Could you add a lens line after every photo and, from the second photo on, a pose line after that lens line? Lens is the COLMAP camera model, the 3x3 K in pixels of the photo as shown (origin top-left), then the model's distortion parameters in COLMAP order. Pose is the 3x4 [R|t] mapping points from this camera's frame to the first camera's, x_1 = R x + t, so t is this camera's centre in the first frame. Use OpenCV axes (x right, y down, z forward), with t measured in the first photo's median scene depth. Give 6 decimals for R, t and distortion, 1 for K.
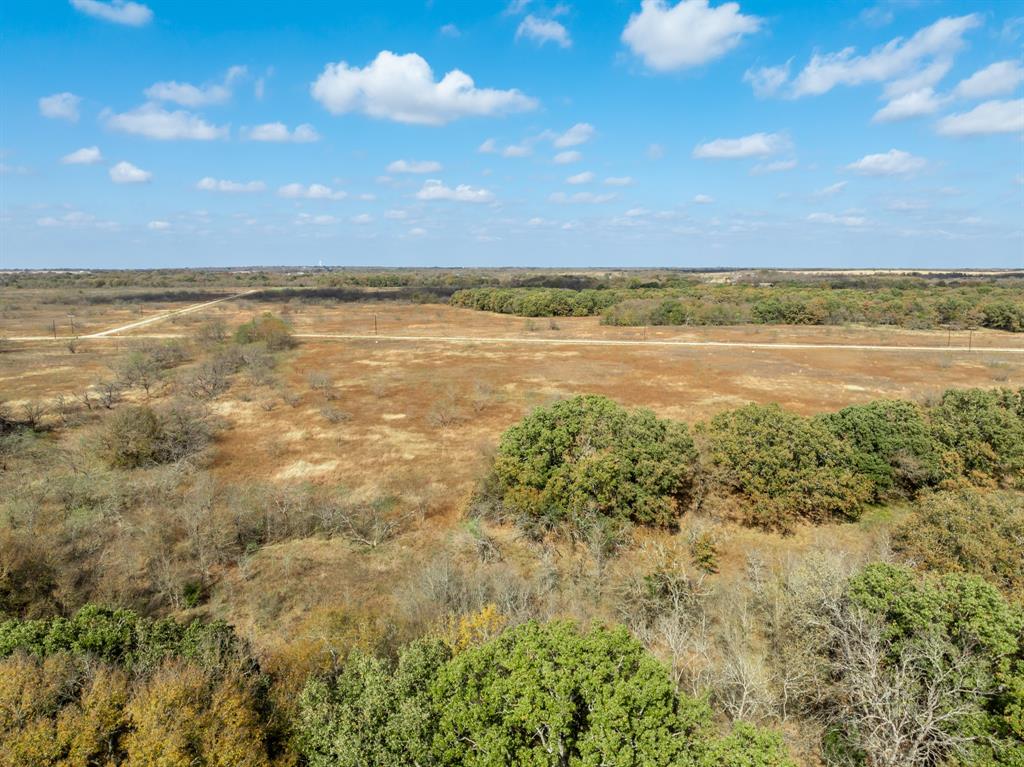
lens RADIAL K [[731.3, 0, 513.4], [0, 731.3, 379.5], [0, 0, 1]] dist [-0.035539, 0.022756]
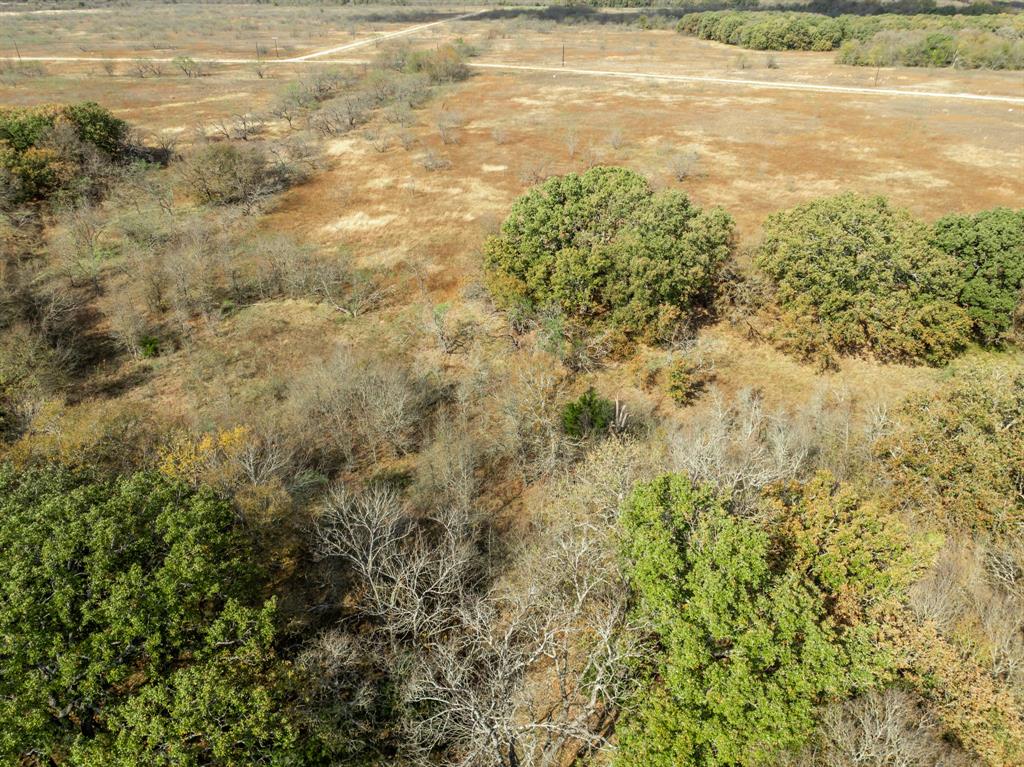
lens RADIAL K [[731.3, 0, 513.4], [0, 731.3, 379.5], [0, 0, 1]] dist [-0.035539, 0.022756]
pose [[0.943960, 0.156837, -0.290415, 0.088183], [-0.048019, 0.935785, 0.349285, -0.011557], [0.326547, -0.315766, 0.890876, 0.055282]]
